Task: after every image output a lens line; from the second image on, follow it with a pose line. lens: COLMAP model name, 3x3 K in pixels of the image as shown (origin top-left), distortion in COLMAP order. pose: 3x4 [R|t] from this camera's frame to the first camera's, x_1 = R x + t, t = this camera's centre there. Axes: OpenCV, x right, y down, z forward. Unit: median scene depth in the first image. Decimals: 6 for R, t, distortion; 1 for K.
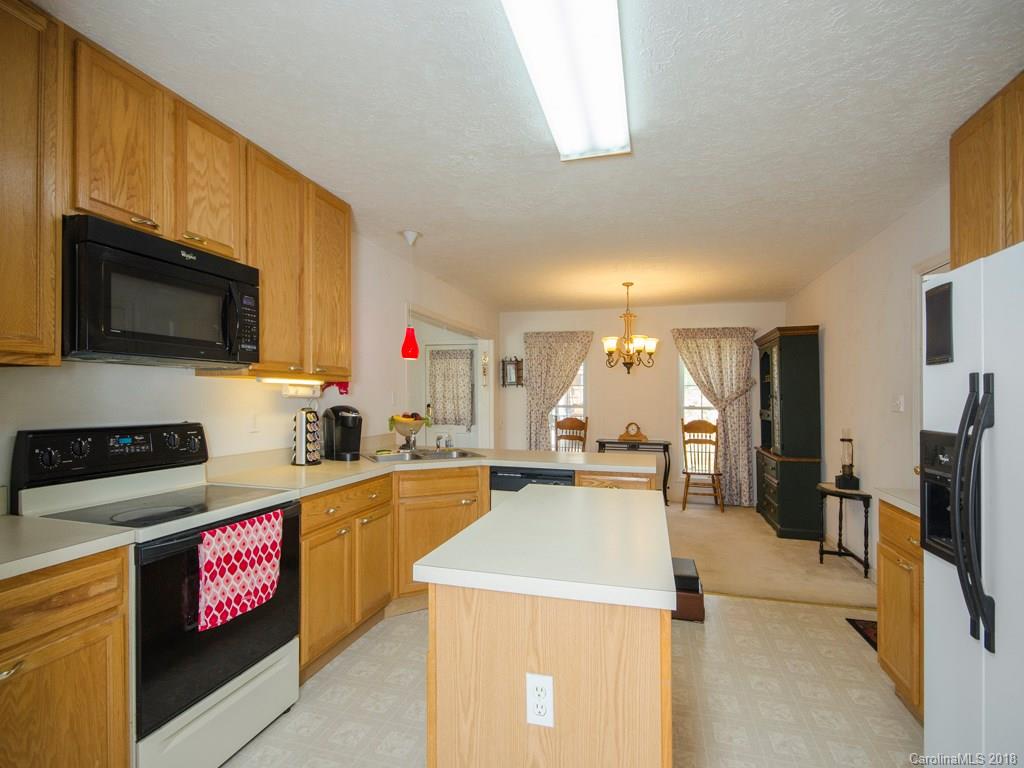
lens RADIAL K [[503.0, 0, 508.4], [0, 503.0, 383.0], [0, 0, 1]] dist [0.001464, -0.000089]
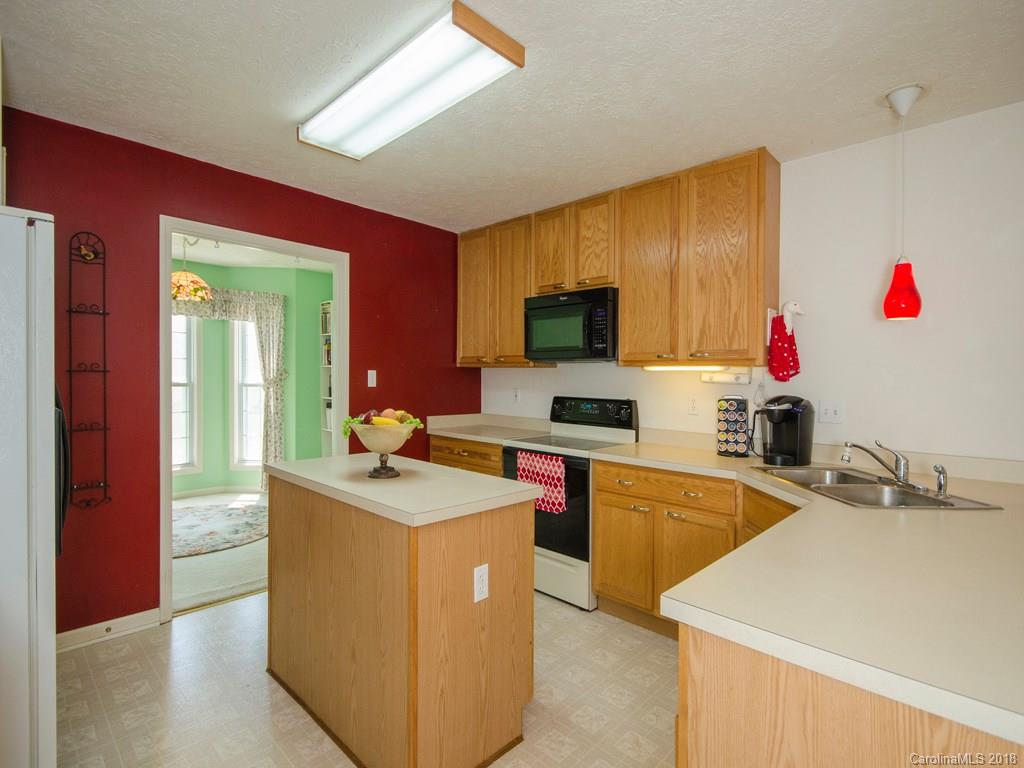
lens RADIAL K [[503.0, 0, 505.9], [0, 503.0, 390.4], [0, 0, 1]] dist [0.001464, -0.000089]
pose [[-0.470503, 0.004641, -0.882386, 0.907311], [0.004373, 0.999986, 0.002928, 0.051709], [0.882388, -0.002481, -0.470517, 1.533931]]
